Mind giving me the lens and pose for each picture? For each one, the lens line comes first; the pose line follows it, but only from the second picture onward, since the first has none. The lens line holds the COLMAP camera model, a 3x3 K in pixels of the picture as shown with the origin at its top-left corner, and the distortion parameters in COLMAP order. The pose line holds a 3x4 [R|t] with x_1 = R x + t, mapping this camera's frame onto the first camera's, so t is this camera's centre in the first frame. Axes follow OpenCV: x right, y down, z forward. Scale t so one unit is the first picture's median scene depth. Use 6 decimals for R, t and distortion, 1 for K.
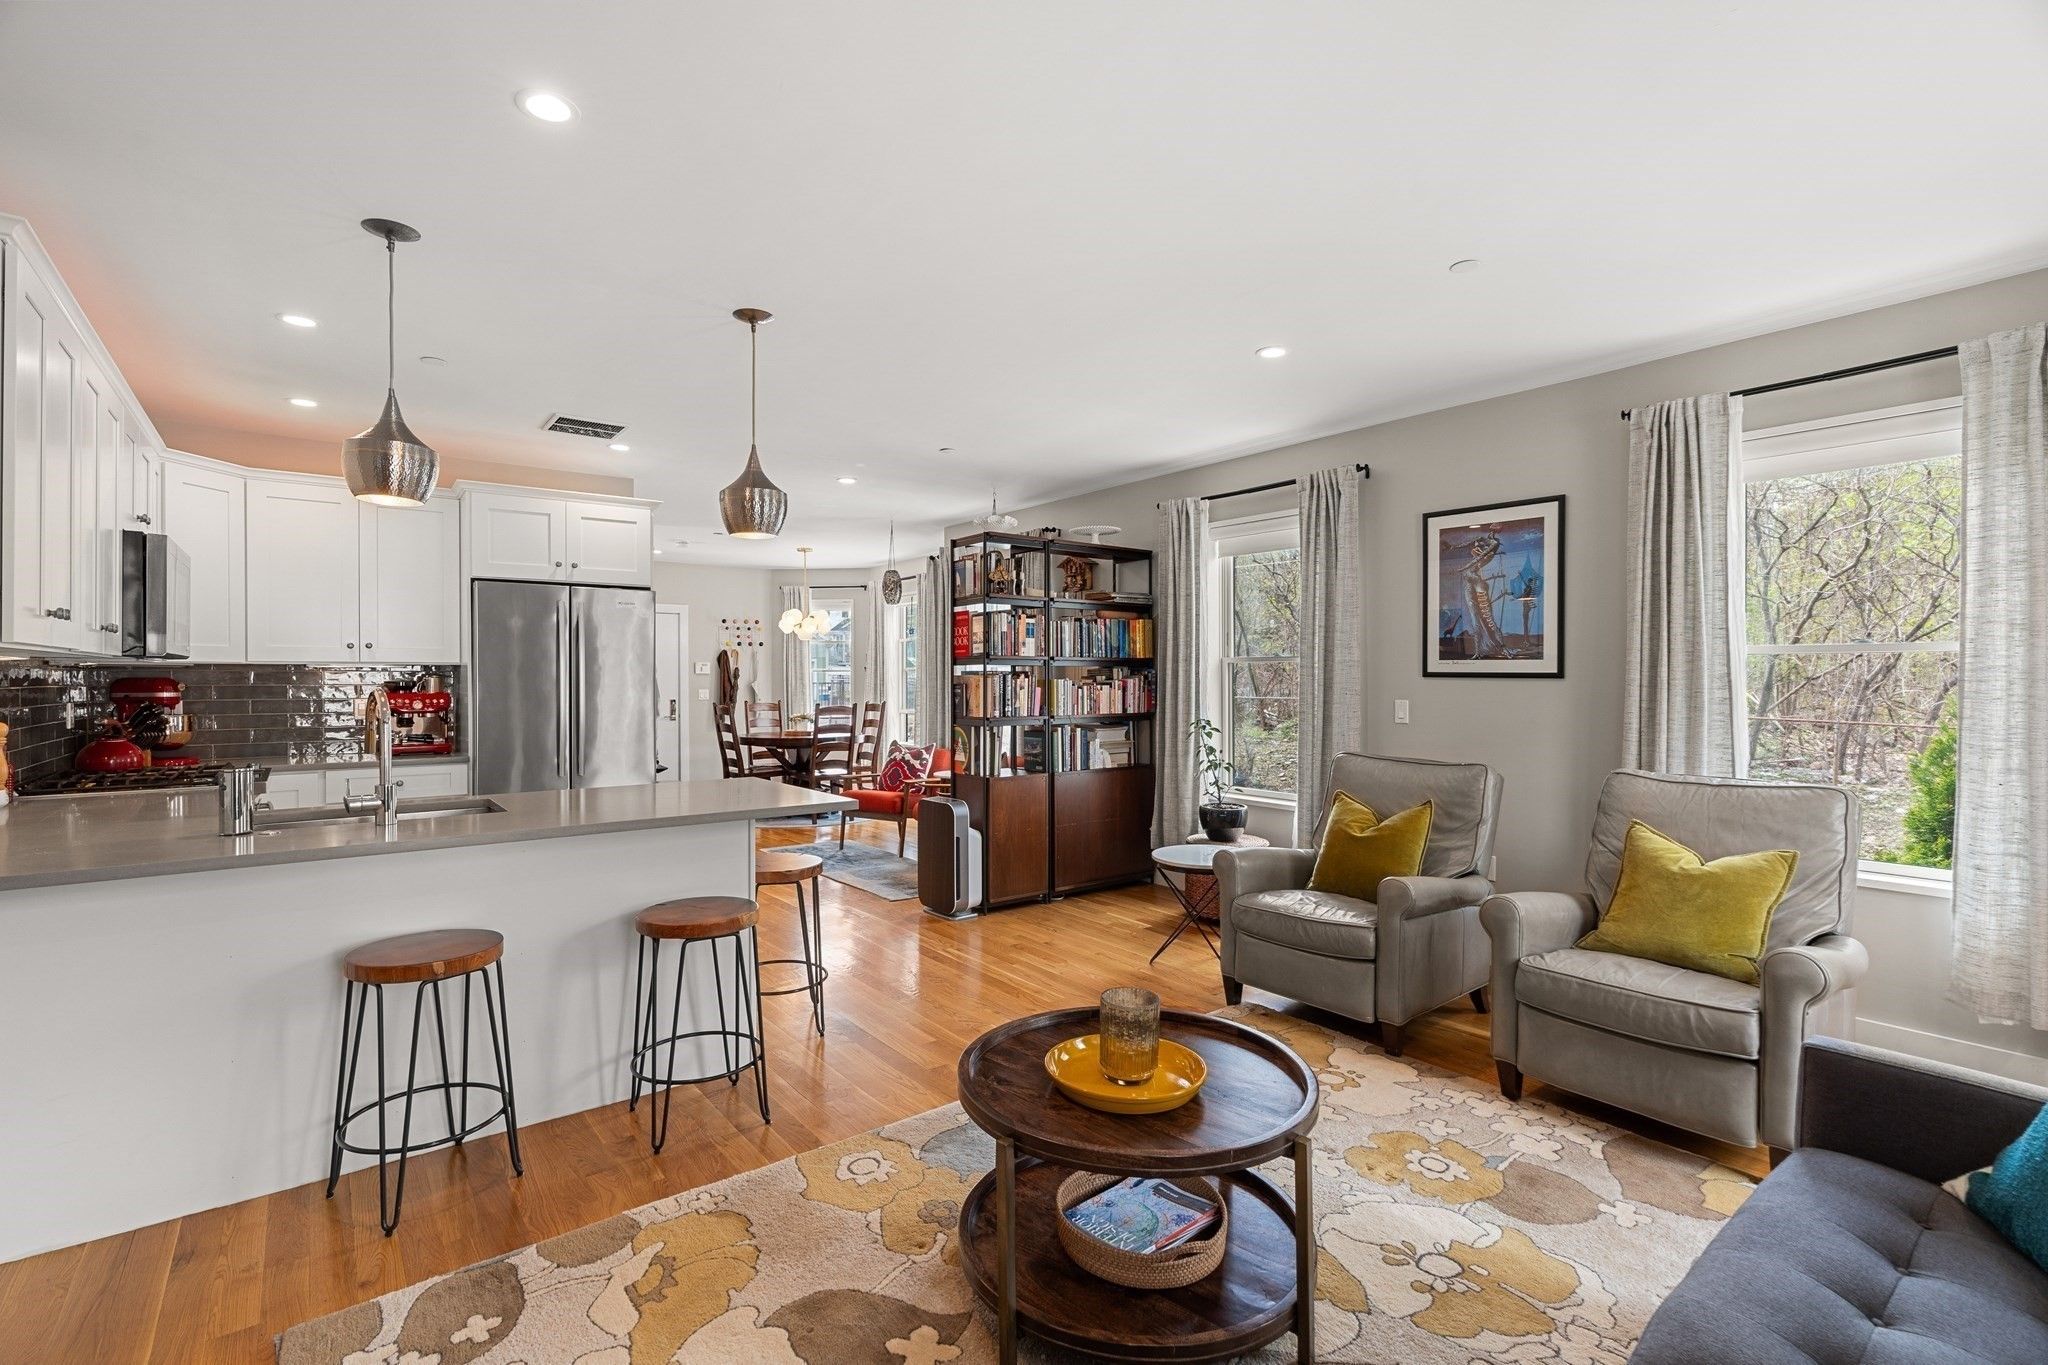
lens RADIAL K [[930.9, 0, 1017.1], [0, 930.9, 676.8], [0, 0, 1]] dist [-0.007290, 0.000271]
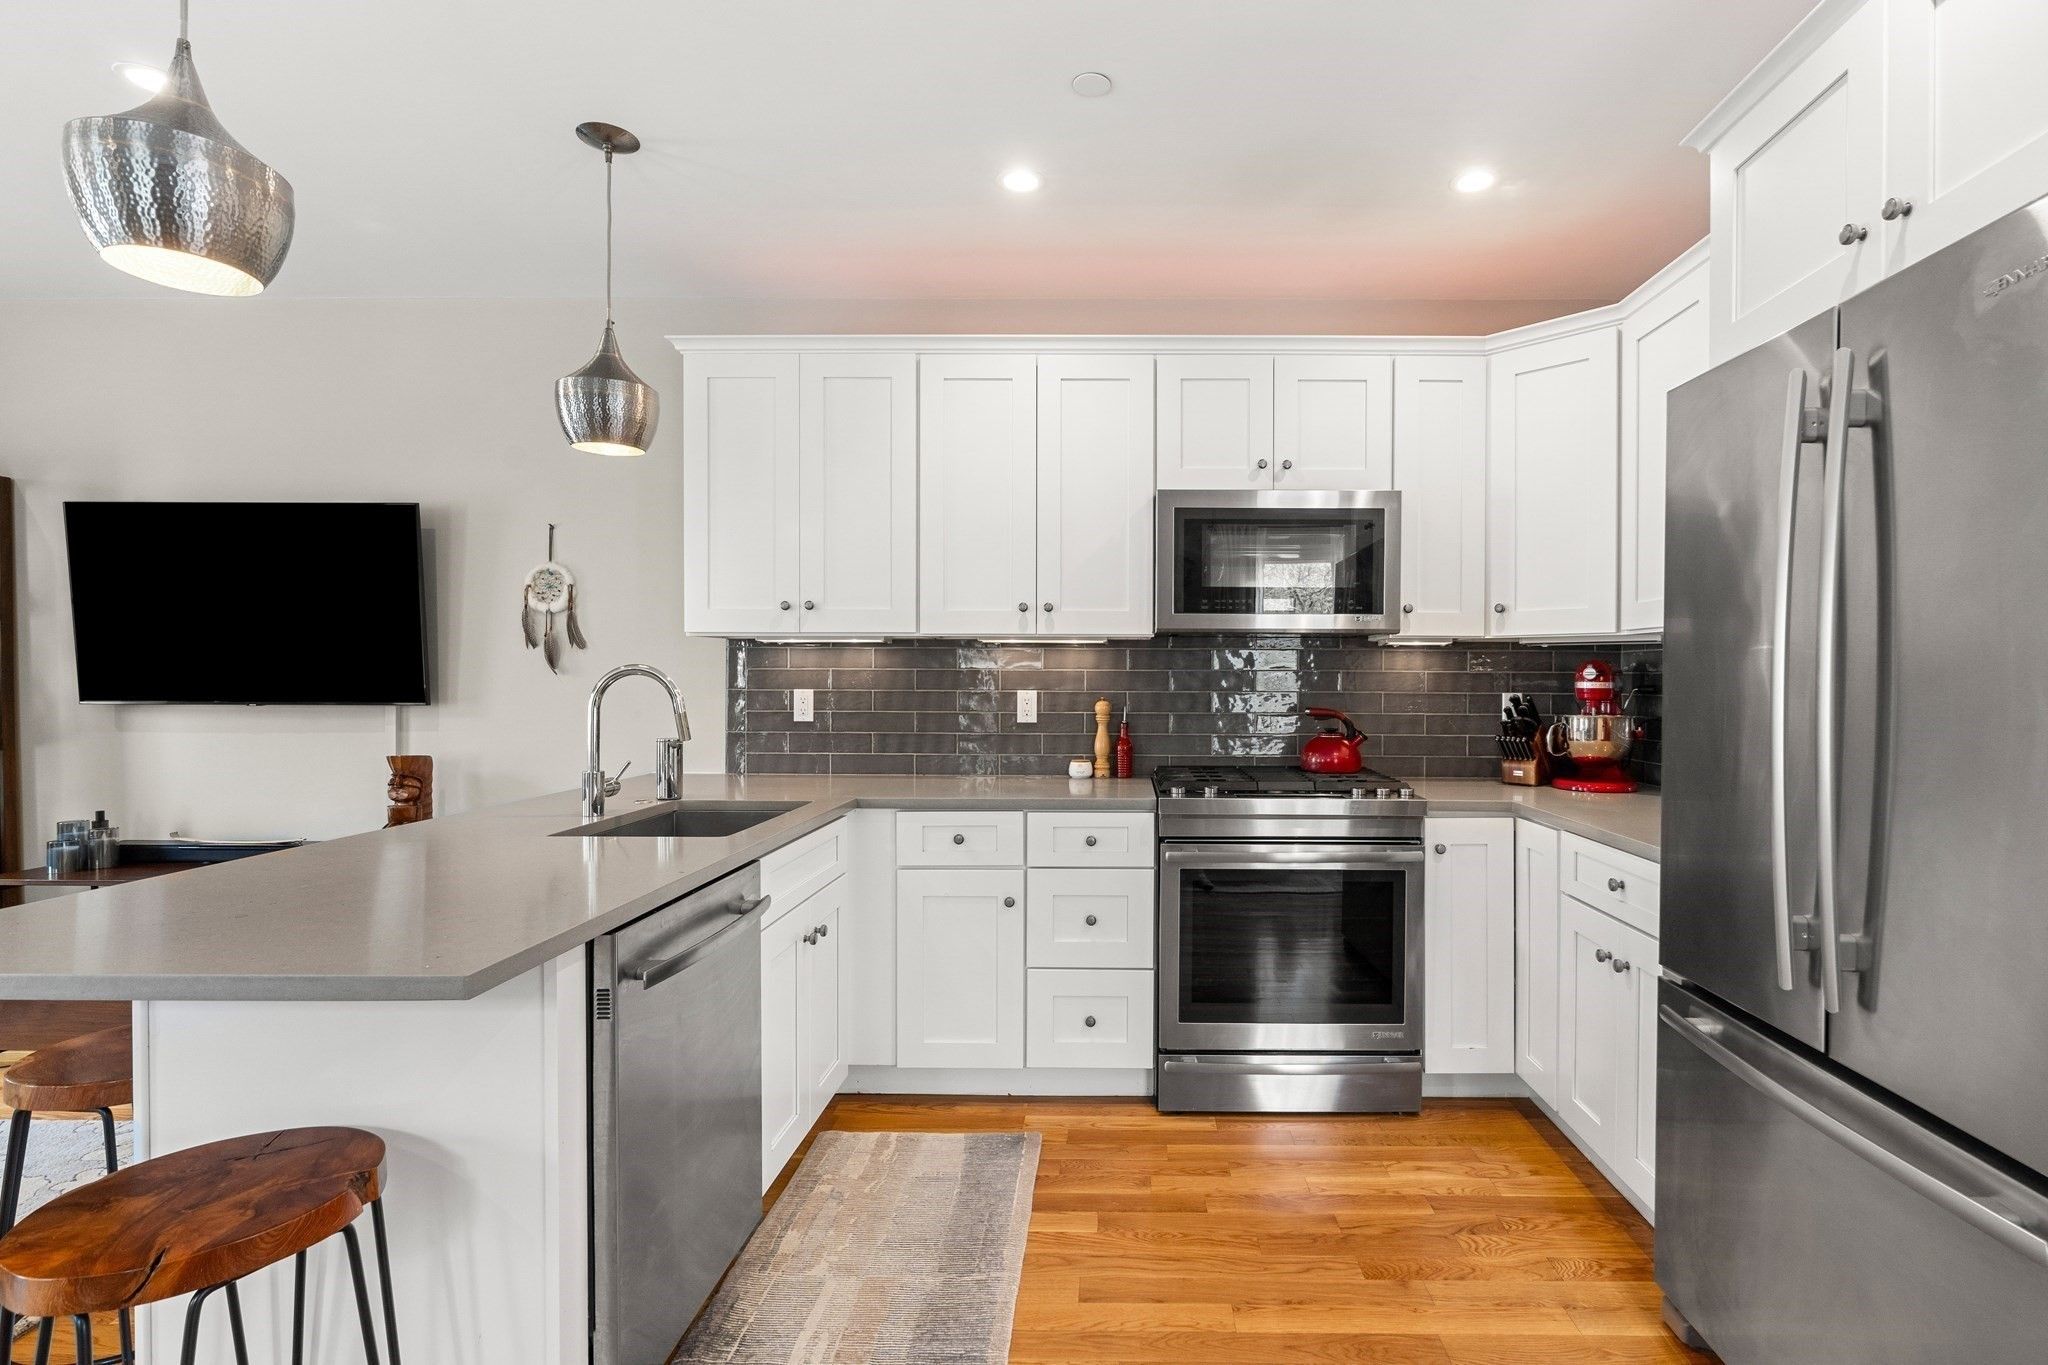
lens RADIAL K [[964.4, 0, 1126.7], [0, 964.4, 685.7], [0, 0, 1]] dist [-0.010128, 0.000170]
pose [[-0.613081, 0.005815, -0.789999, -0.154612], [-0.003170, 0.999947, 0.009821, 0.013589], [0.790014, 0.008525, -0.613030, 1.160974]]
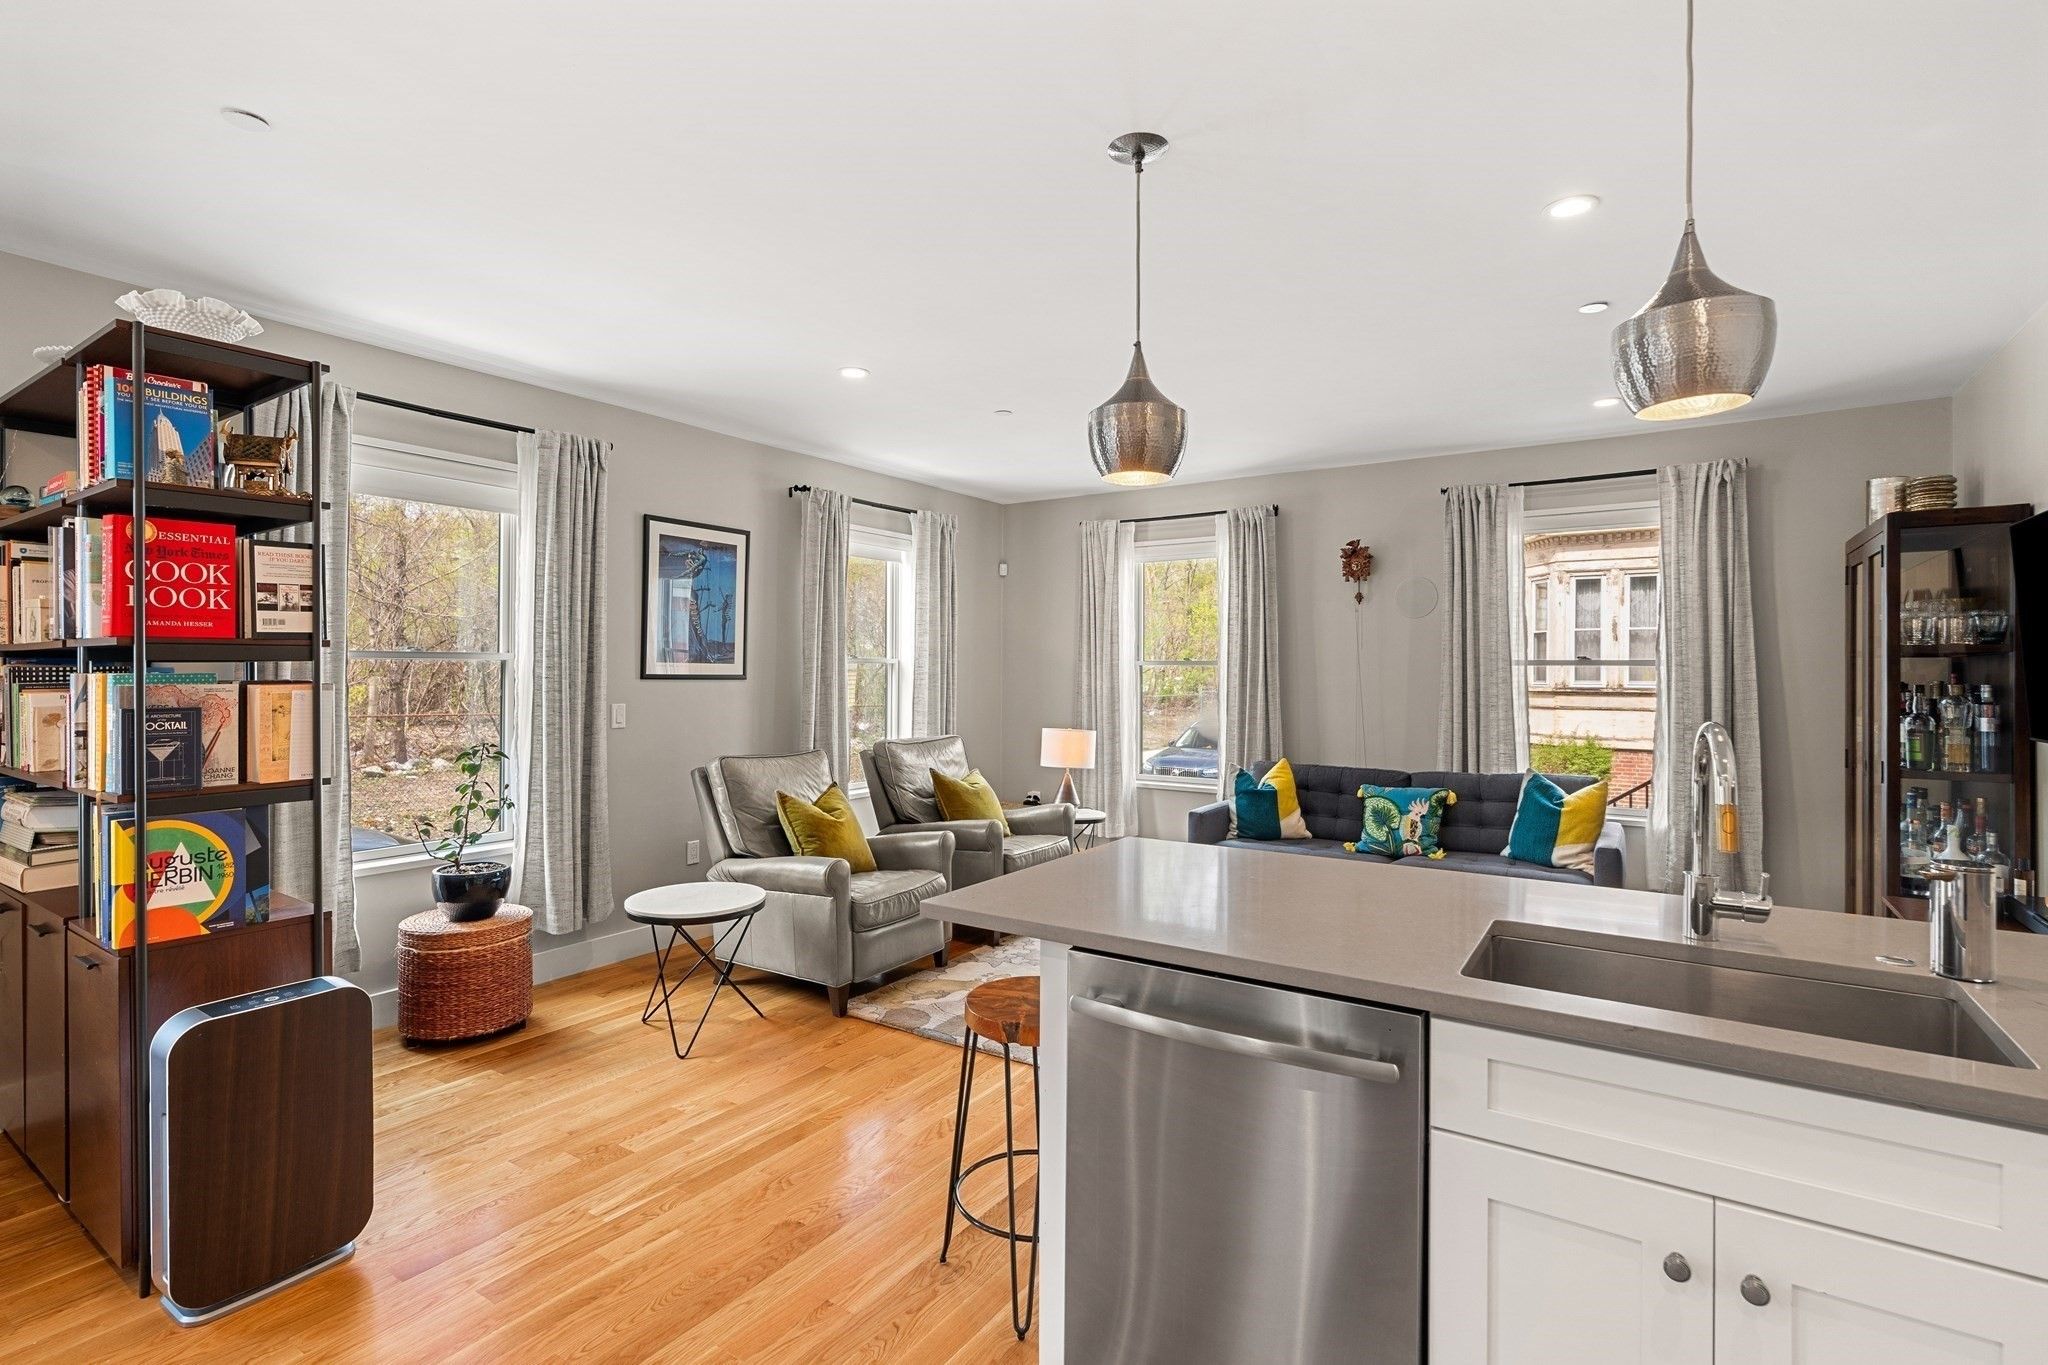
lens RADIAL K [[958.7, 0, 1025.3], [0, 958.7, 659.0], [0, 0, 1]] dist [0.001772, 0.000291]
pose [[-0.324833, 0.008529, 0.945733, -0.667584], [-0.002909, 0.999946, -0.010016, -0.012013], [-0.945767, -0.006005, -0.324791, 0.958693]]
